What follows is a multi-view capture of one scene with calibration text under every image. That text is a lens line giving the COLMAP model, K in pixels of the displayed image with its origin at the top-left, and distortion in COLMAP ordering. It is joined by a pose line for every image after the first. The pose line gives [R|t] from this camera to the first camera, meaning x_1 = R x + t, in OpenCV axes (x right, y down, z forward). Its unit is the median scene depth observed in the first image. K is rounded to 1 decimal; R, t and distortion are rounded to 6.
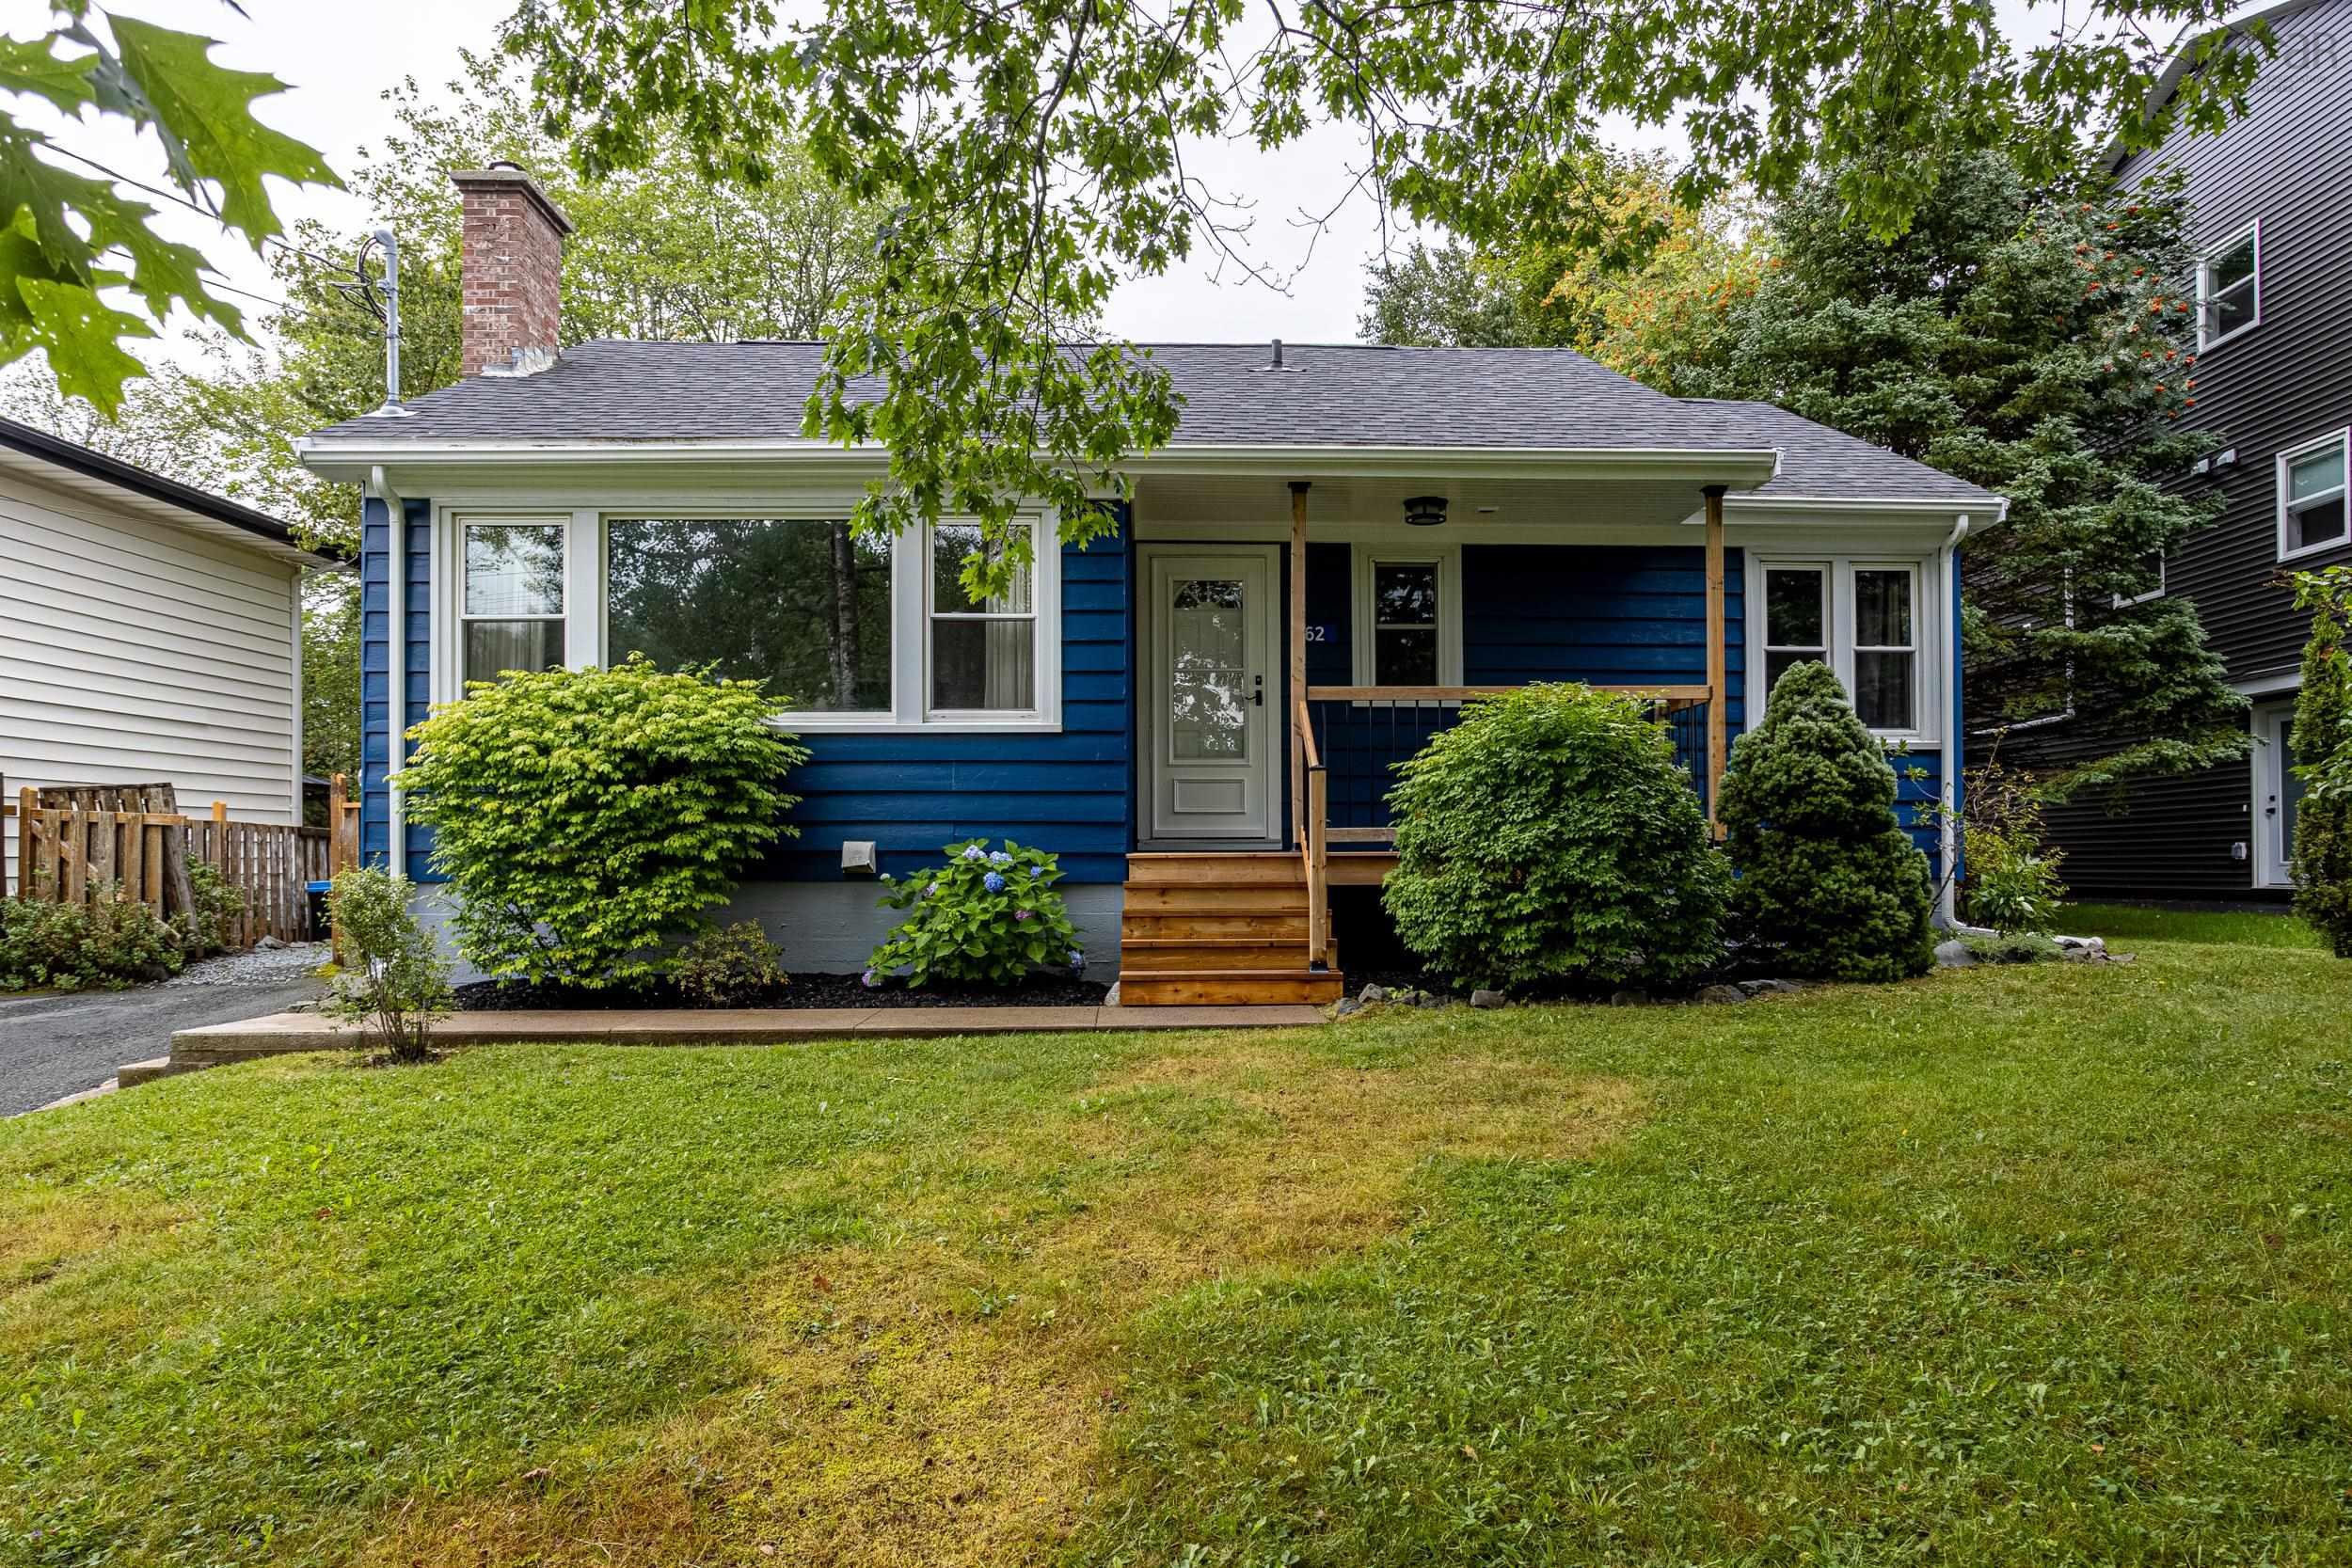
lens RADIAL K [[1326.7, 0, 1179.4], [0, 1326.7, 801.3], [0, 0, 1]] dist [-0.000707, -0.000327]
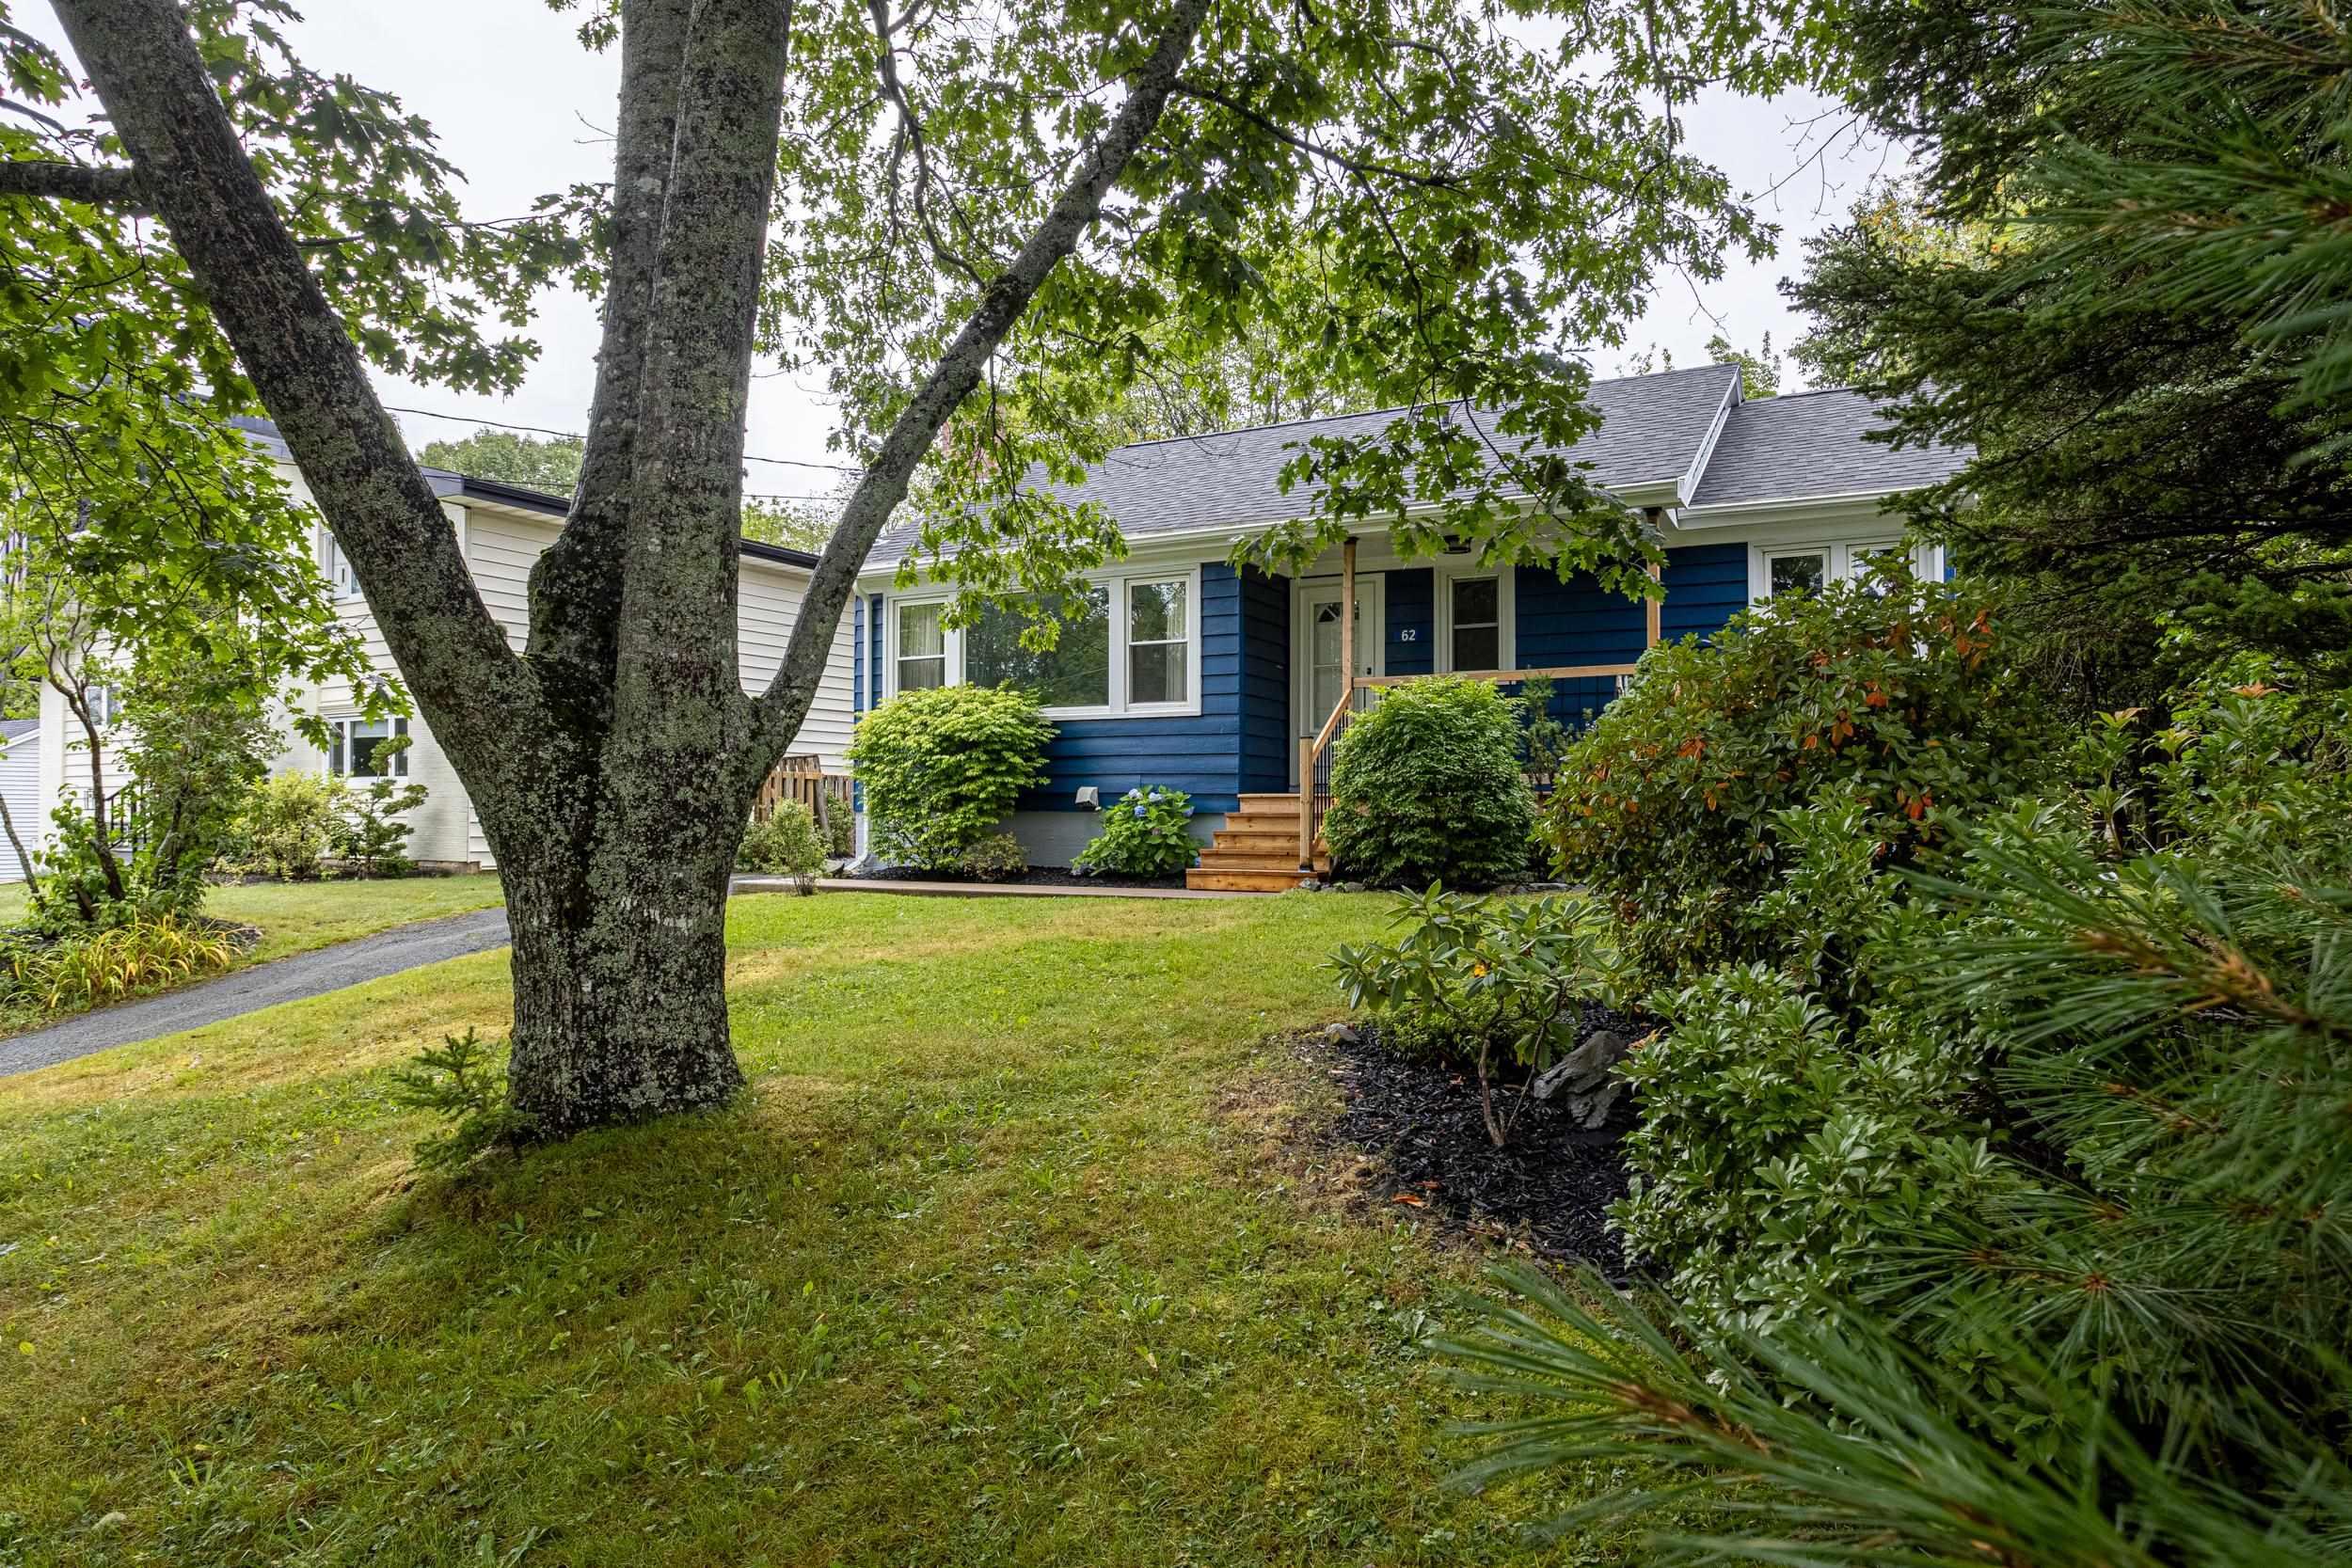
lens RADIAL K [[1147.2, 0, 1176.6], [0, 1147.2, 778.8], [0, 0, 1]] dist [0.000214, 0.000003]
pose [[0.900034, -0.005551, -0.435784, 0.519574], [0.013987, 0.999772, 0.016151, -0.001037], [0.435595, -0.020632, 0.899906, -0.234952]]
